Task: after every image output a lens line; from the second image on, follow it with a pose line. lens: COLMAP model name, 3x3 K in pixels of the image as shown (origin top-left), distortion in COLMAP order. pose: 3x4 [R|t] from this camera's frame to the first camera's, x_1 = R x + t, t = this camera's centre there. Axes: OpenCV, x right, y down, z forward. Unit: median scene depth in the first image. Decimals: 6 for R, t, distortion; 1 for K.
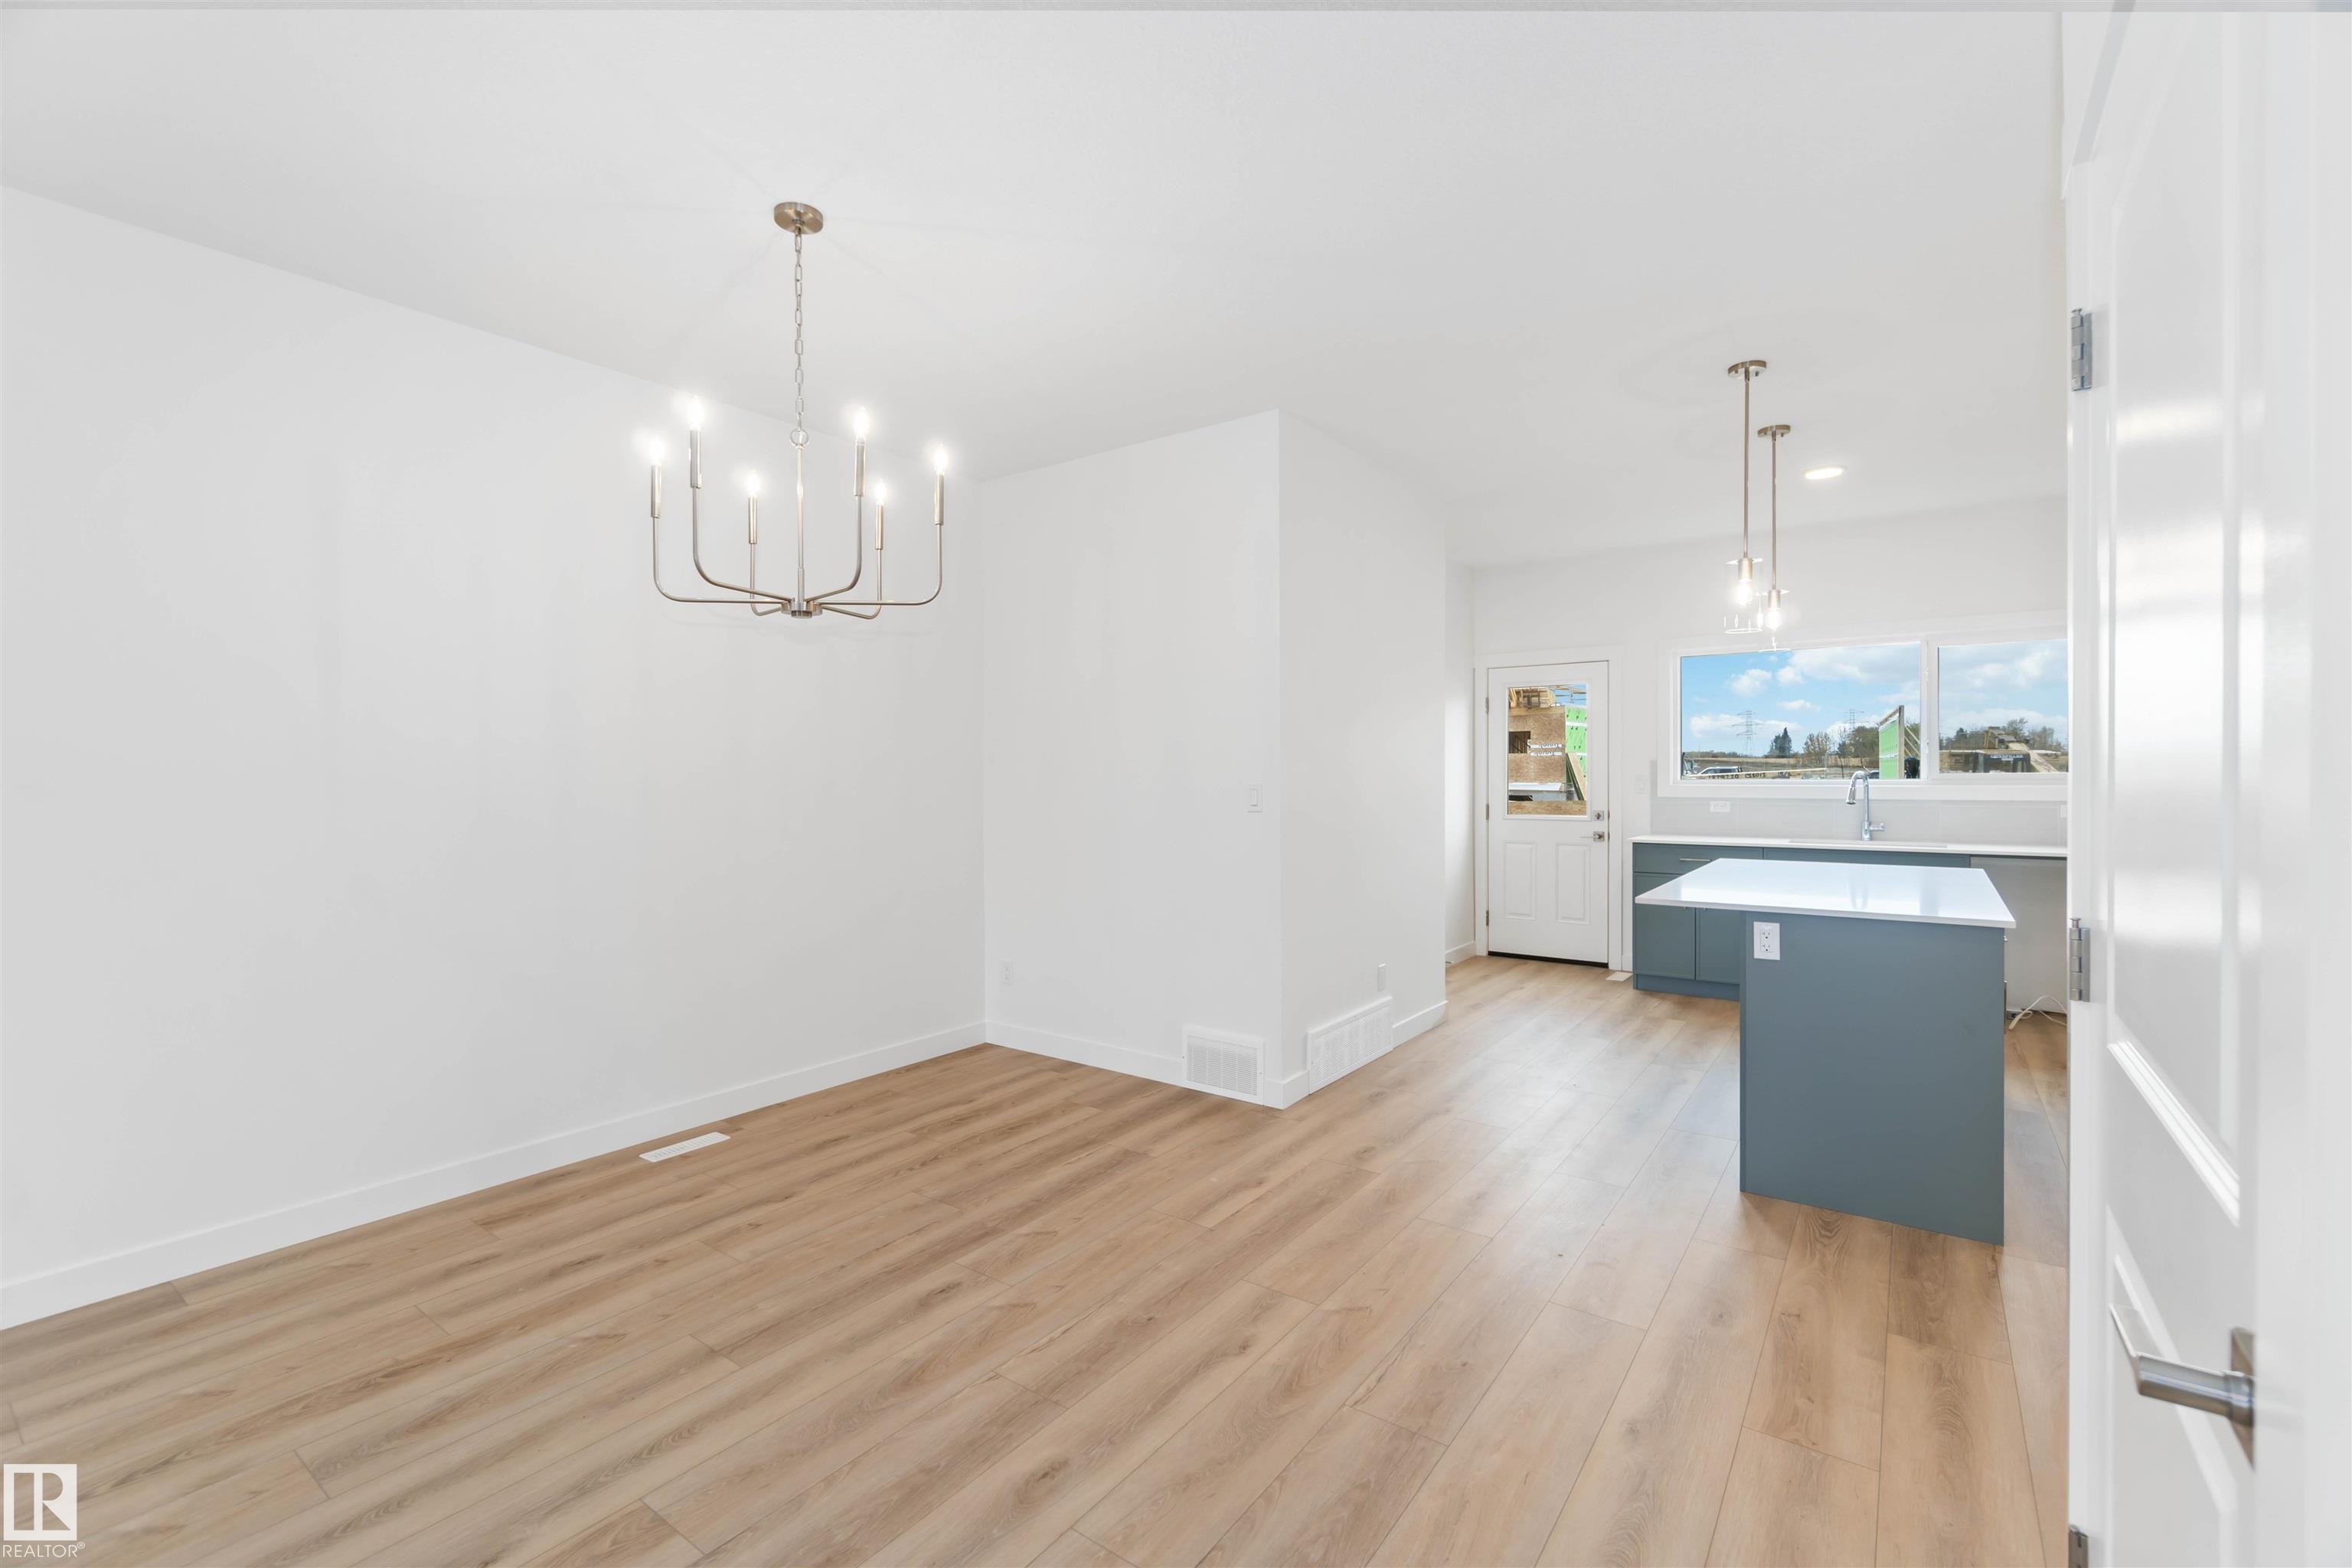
lens RADIAL K [[1016.2, 0, 1170.4], [0, 1016.2, 775.1], [0, 0, 1]] dist [-0.001031, 0.000460]
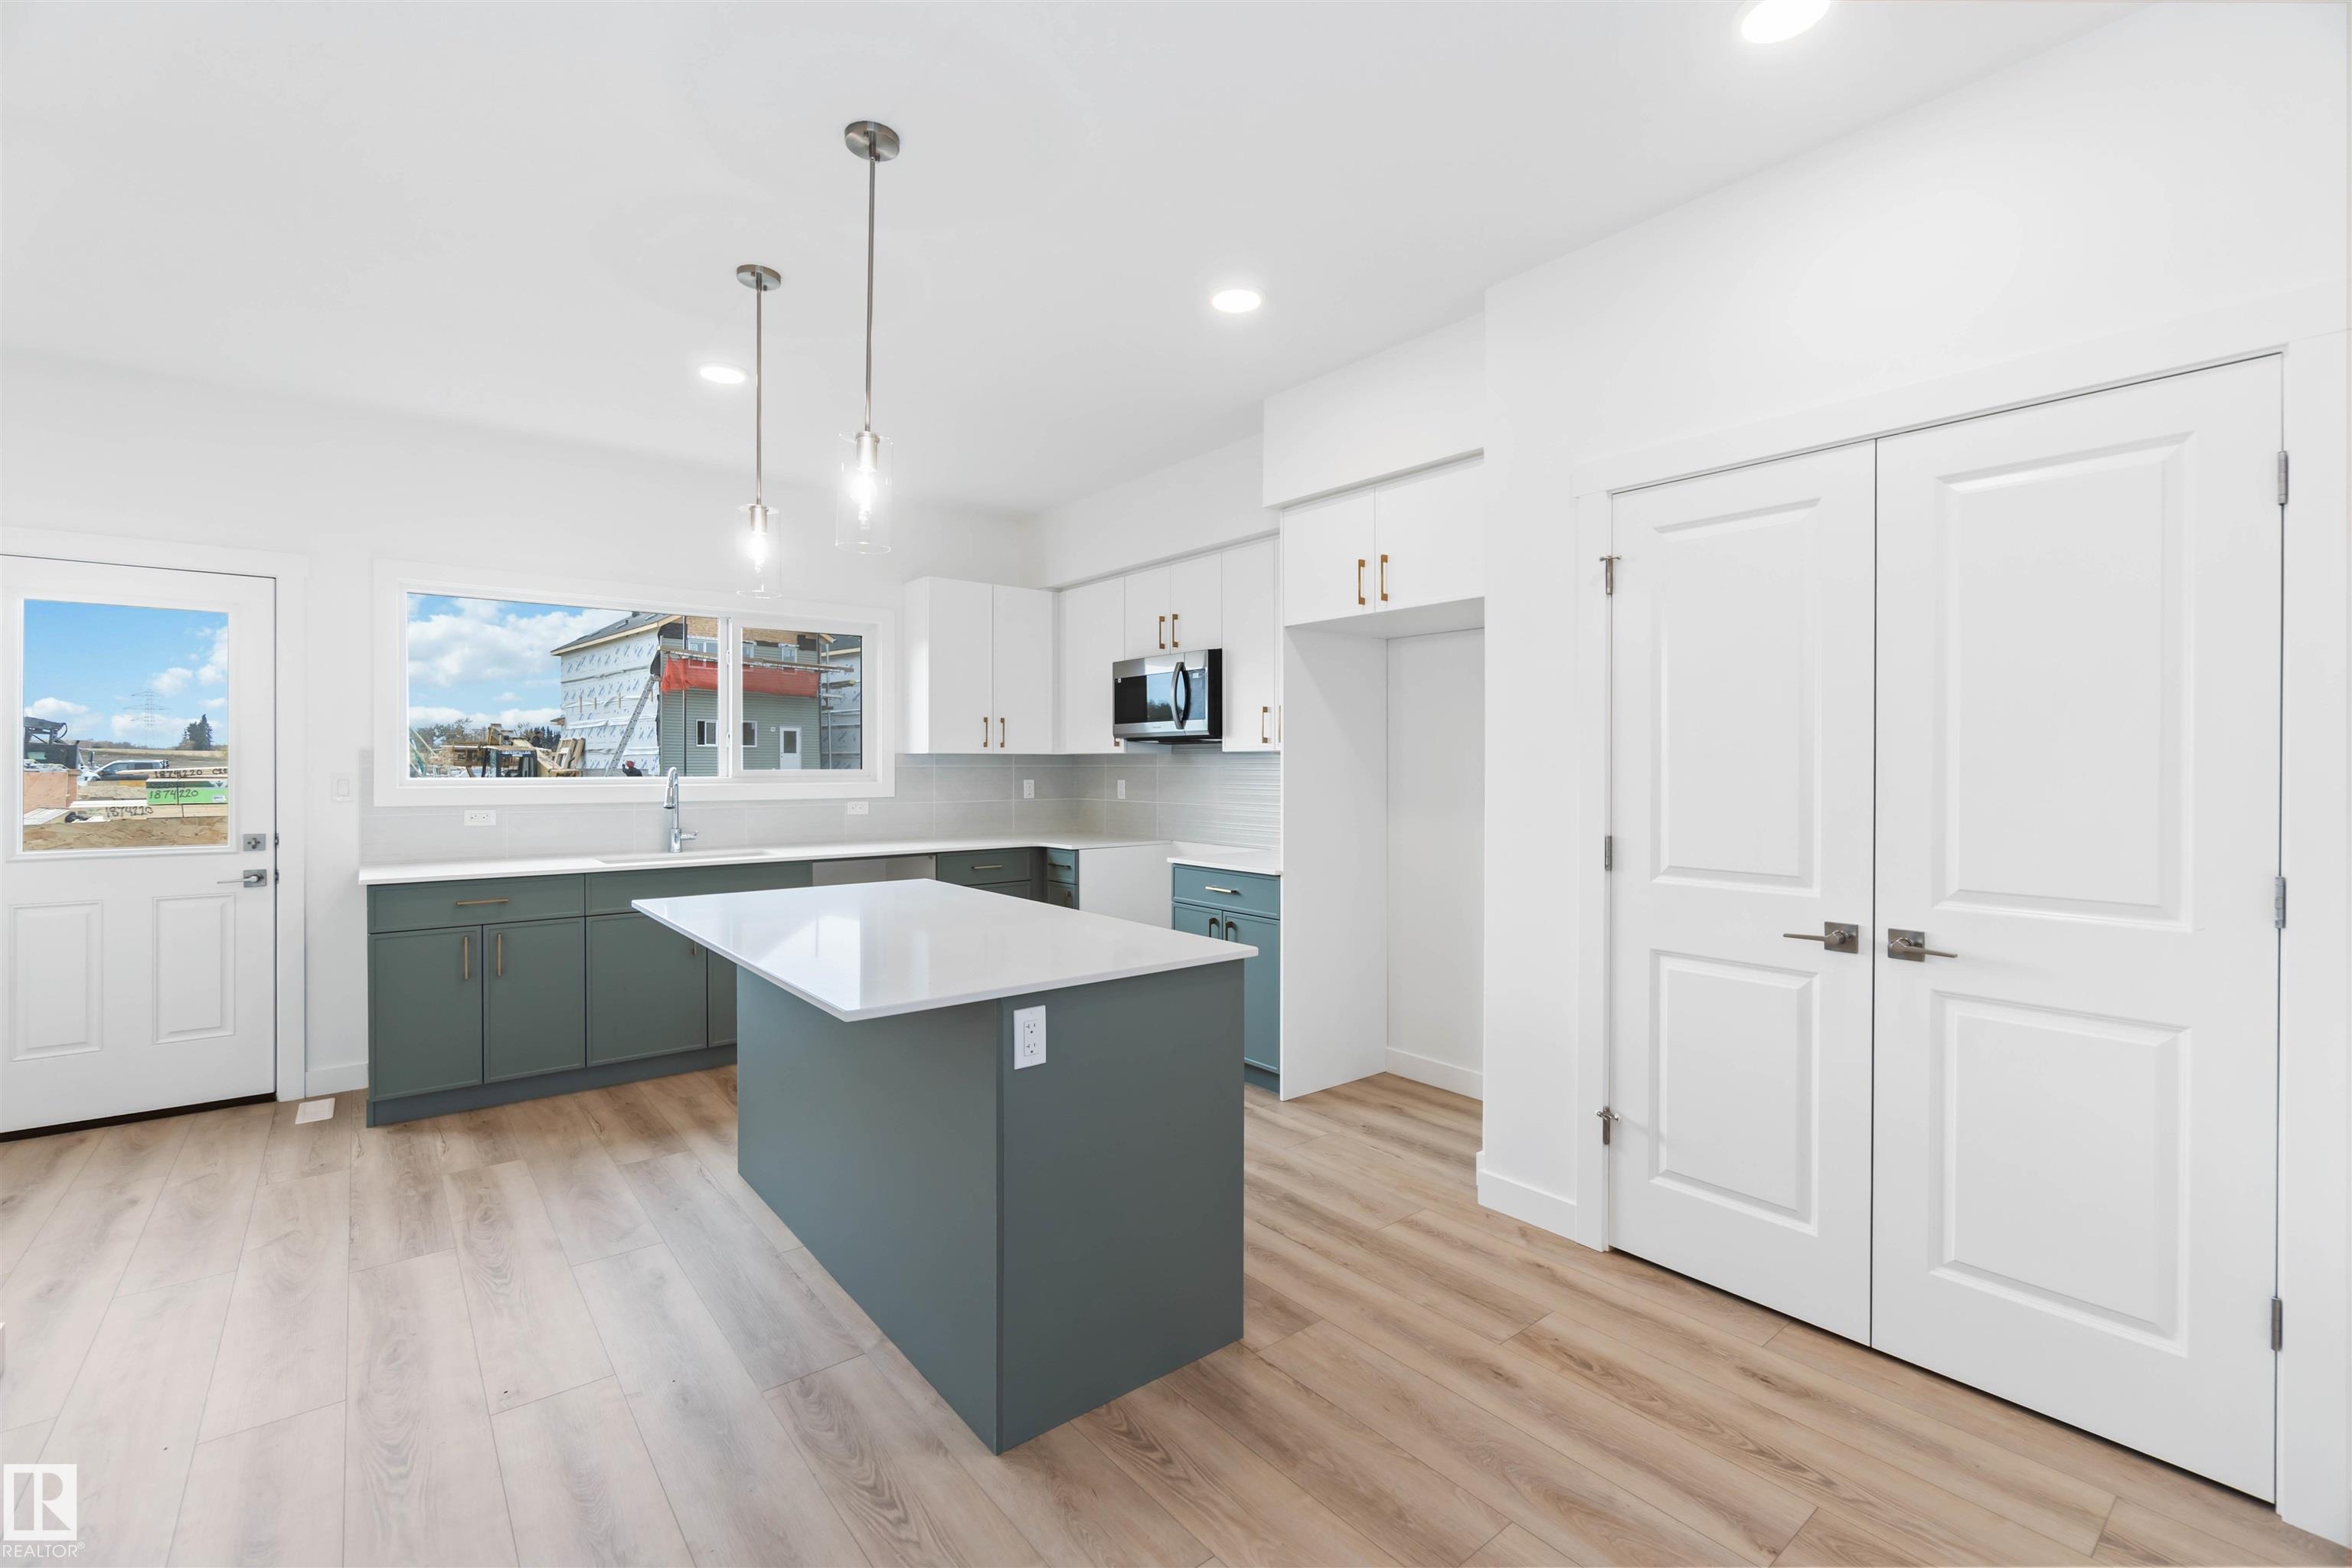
lens RADIAL K [[1011.9, 0, 1167.7], [0, 1011.9, 770.6], [0, 0, 1]] dist [-0.002803, -0.000007]
pose [[0.258555, 0.000048, 0.965996, 0.002560], [-0.000179, 1.000000, -0.000002, -0.001747], [-0.965996, -0.000172, 0.258555, 0.597113]]
